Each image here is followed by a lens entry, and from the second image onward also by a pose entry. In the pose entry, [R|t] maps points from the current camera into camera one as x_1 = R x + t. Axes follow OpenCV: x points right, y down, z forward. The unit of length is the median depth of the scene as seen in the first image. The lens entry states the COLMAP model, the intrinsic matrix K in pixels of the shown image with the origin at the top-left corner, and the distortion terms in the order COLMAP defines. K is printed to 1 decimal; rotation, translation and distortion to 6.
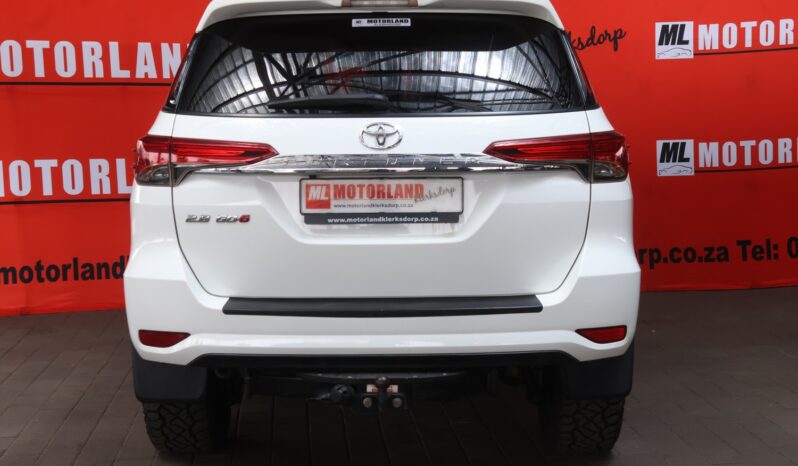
lens RADIAL K [[1367.5, 0, 398.4], [0, 1367.5, 233.6], [0, 0, 1]] dist [0.027865, 0.000000]
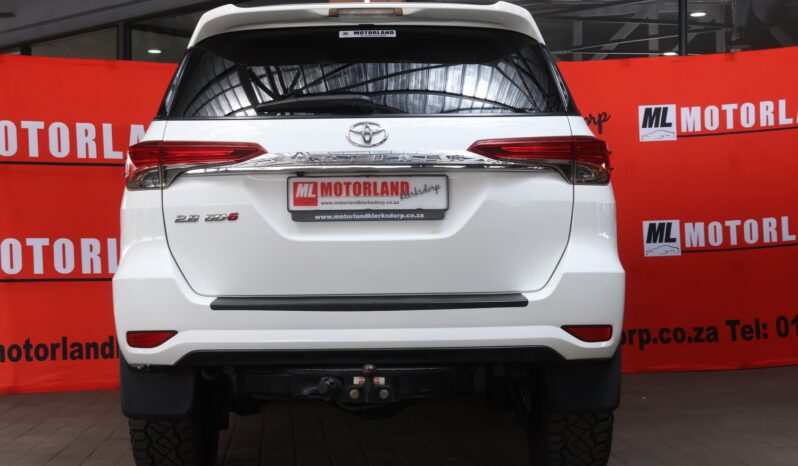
lens RADIAL K [[1372.2, 0, 396.5], [0, 1372.2, 238.1], [0, 0, 1]] dist [0.015731, 0.000000]
pose [[0.999979, -0.004765, 0.004443, 0.003792], [0.005257, 0.992982, -0.118152, 0.112411], [-0.003849, 0.118173, 0.992986, -0.007251]]
